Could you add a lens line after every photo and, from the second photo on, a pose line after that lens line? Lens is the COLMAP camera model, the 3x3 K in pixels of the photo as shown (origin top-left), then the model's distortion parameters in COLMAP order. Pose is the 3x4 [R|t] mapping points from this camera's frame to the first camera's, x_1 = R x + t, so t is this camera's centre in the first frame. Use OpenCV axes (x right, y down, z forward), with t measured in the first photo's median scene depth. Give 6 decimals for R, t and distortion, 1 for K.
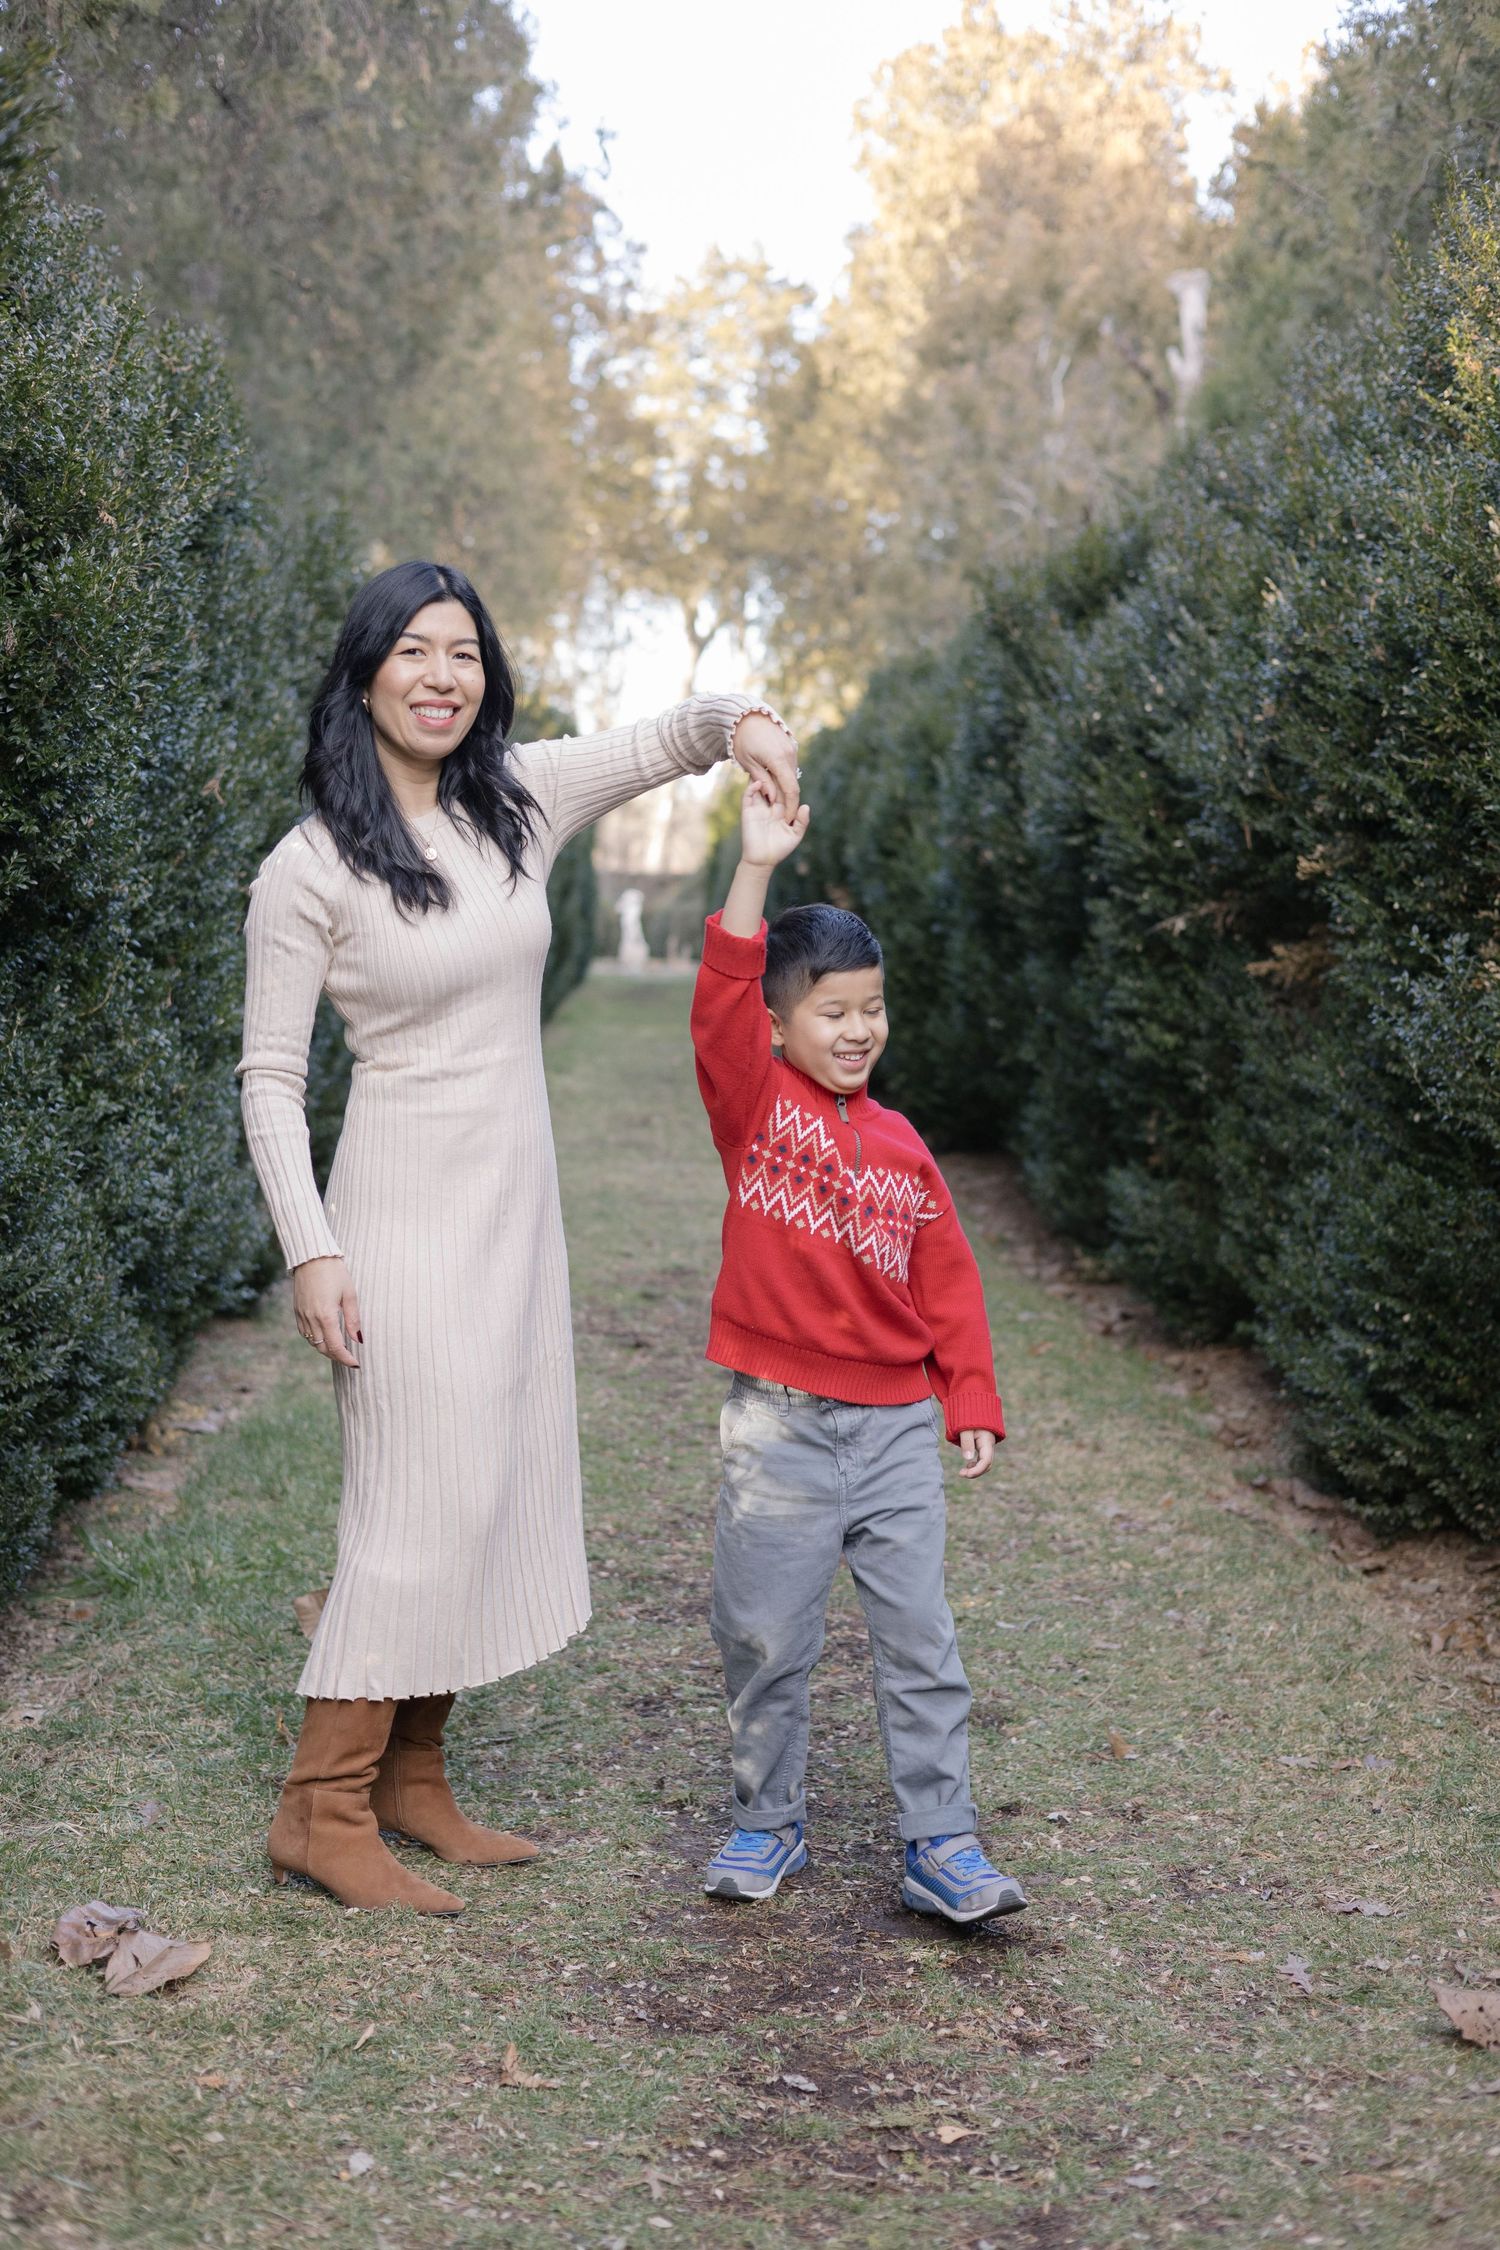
lens RADIAL K [[3227.3, 0, 768.3], [0, 3227.3, 1115.5], [0, 0, 1]] dist [0.014083, 0.045973]
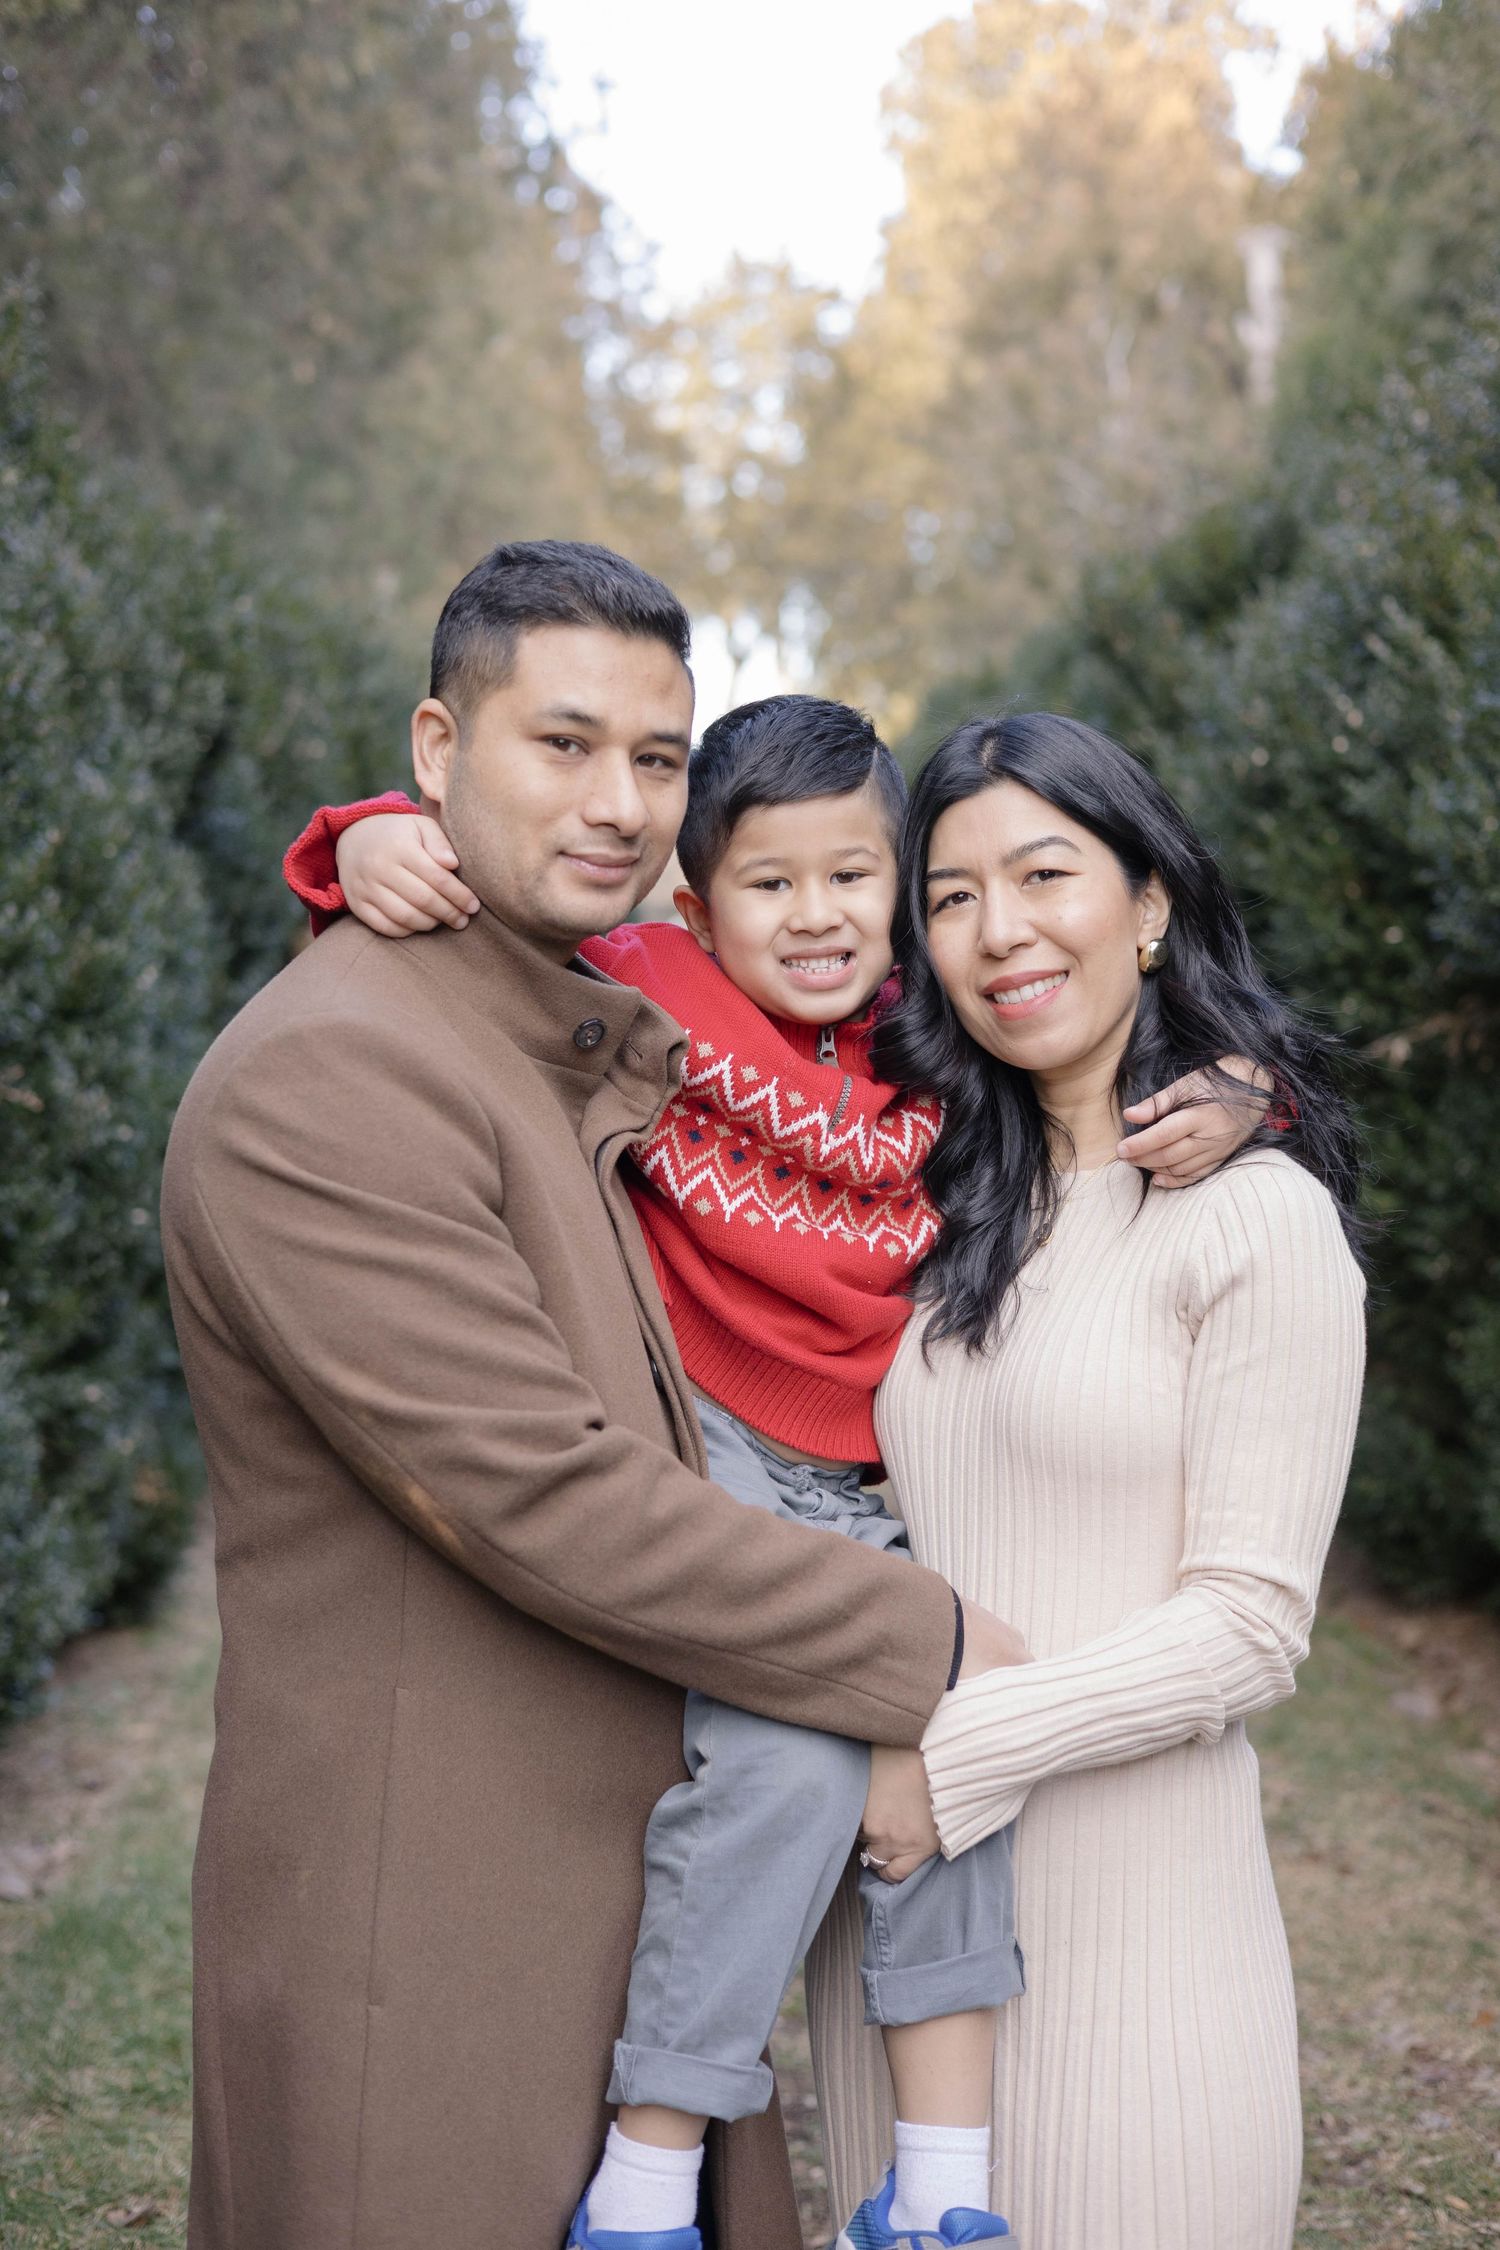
lens RADIAL K [[3208.3, 0, 787.1], [0, 3208.3, 1108.0], [0, 0, 1]] dist [0.008502, 0.057556]
pose [[0.998980, -0.042978, -0.013884, 0.001944], [0.042903, 0.999063, -0.005684, -0.059214], [0.014116, 0.005082, 0.999887, 0.360594]]
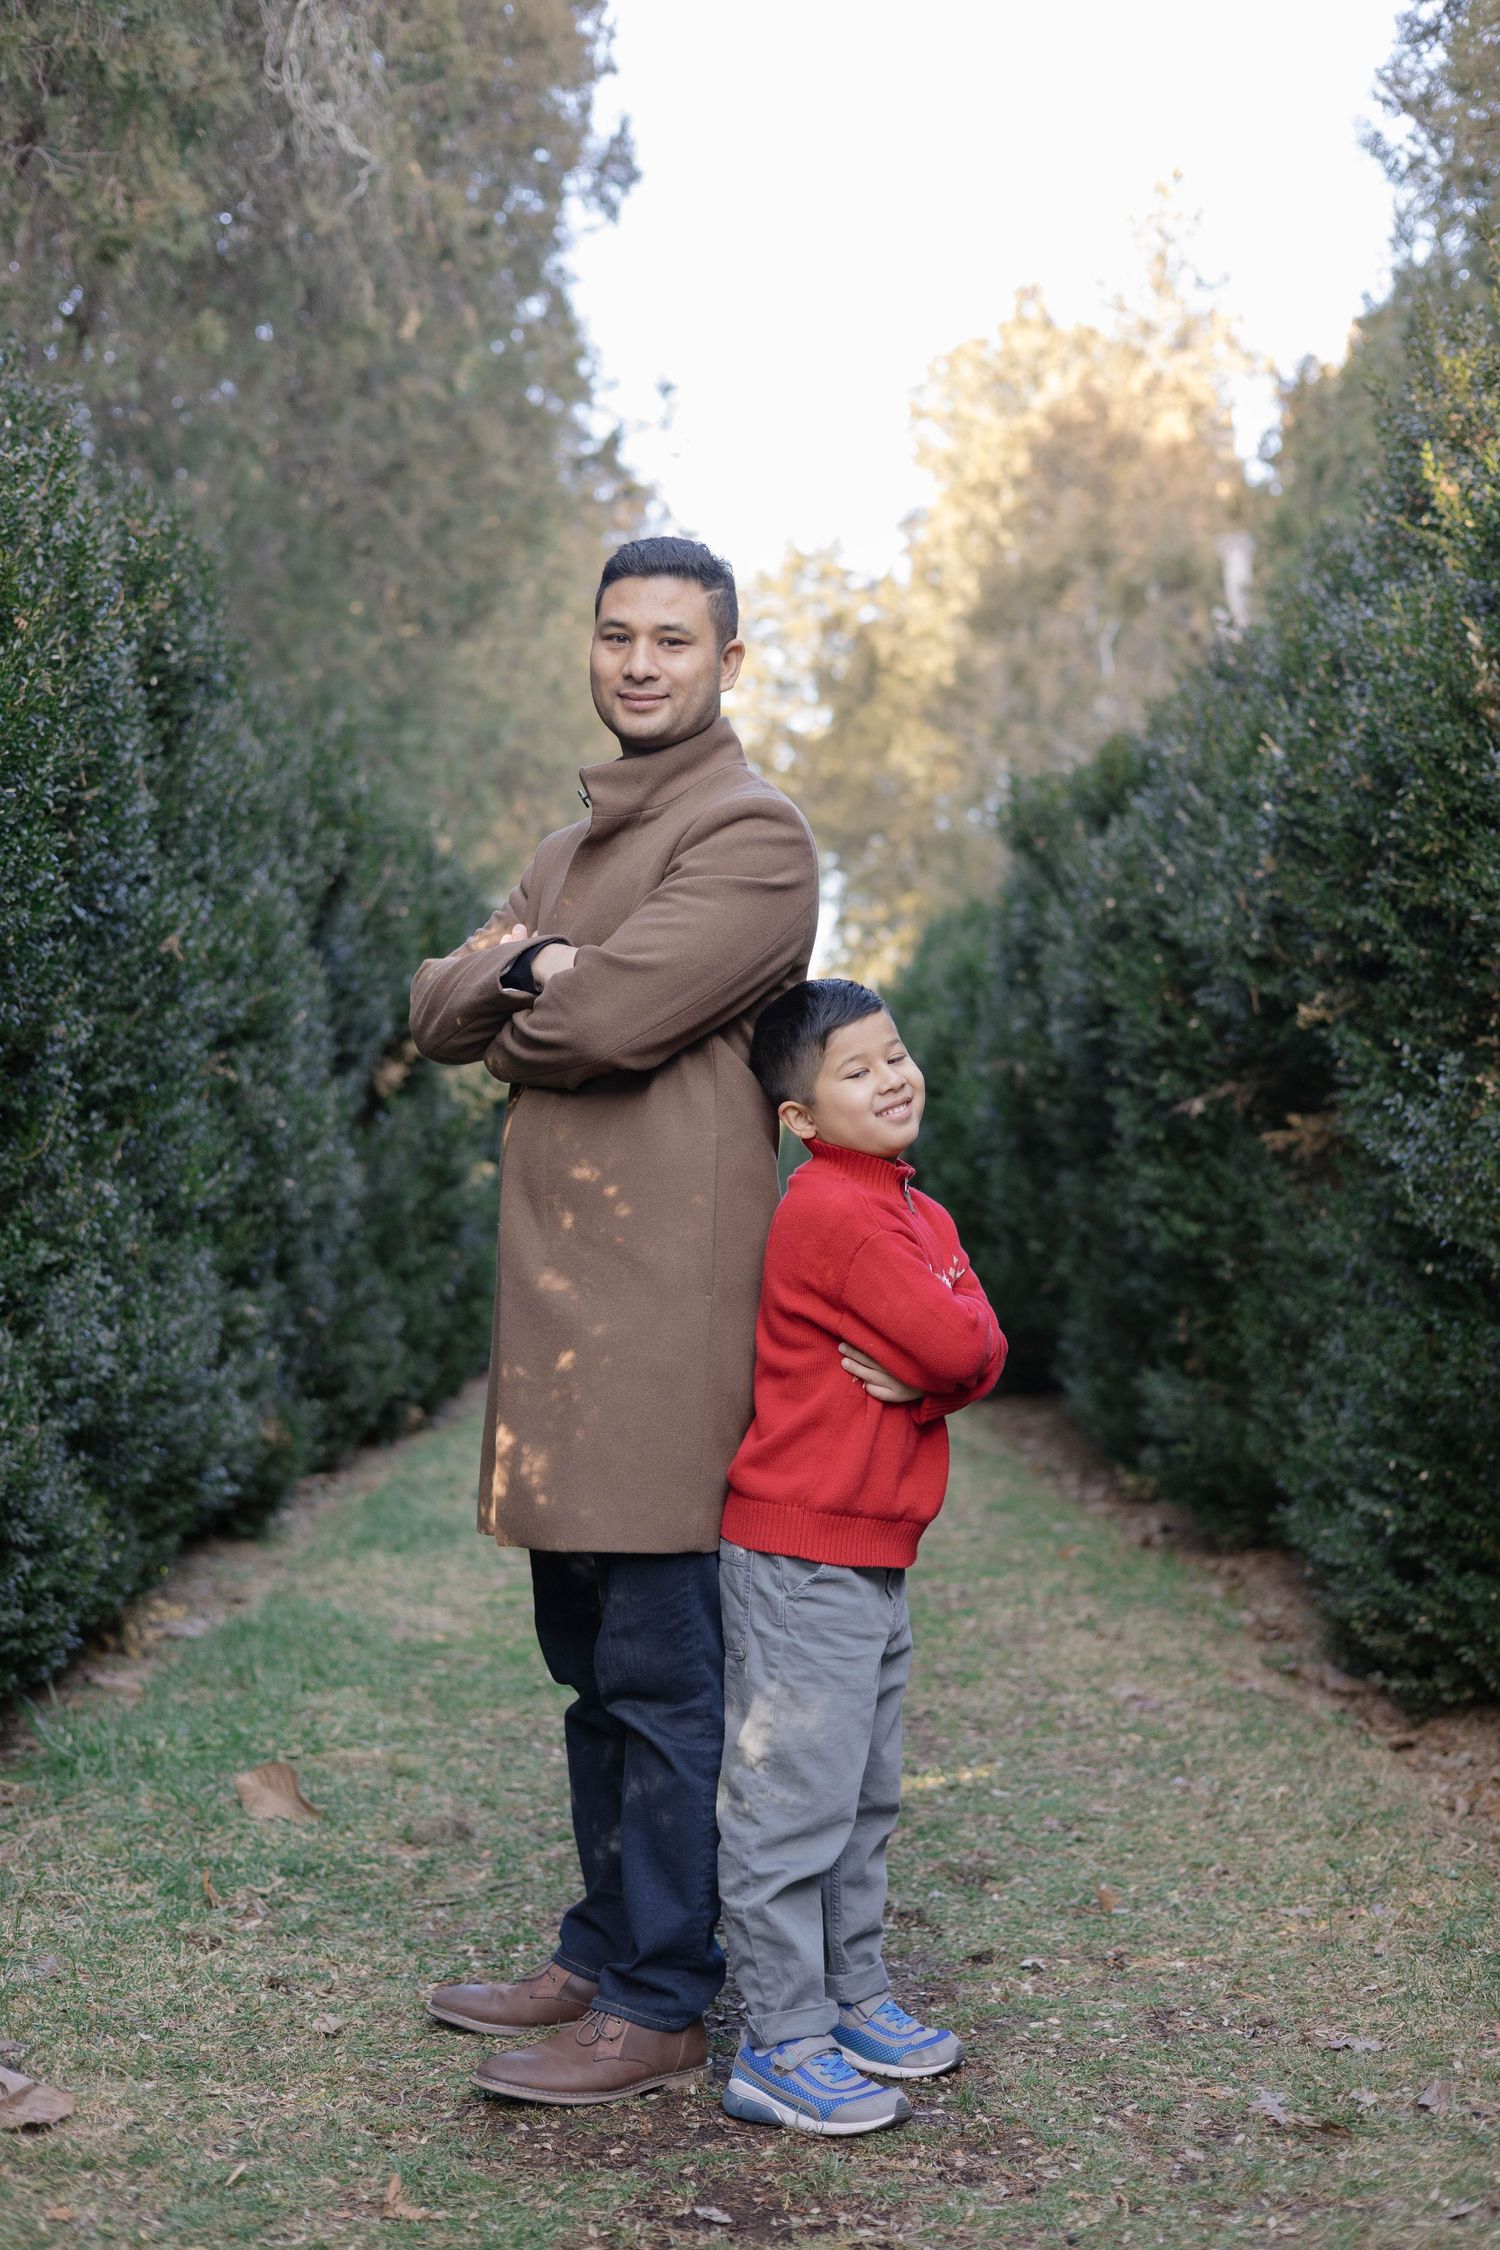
lens RADIAL K [[3228.1, 0, 779.9], [0, 3228.1, 1106.3], [0, 0, 1]] dist [0.012720, 0.050419]
pose [[0.999491, -0.022120, -0.022970, 0.029453], [0.019812, 0.995158, -0.096267, 0.039909], [0.024988, 0.095763, 0.995091, 0.033139]]
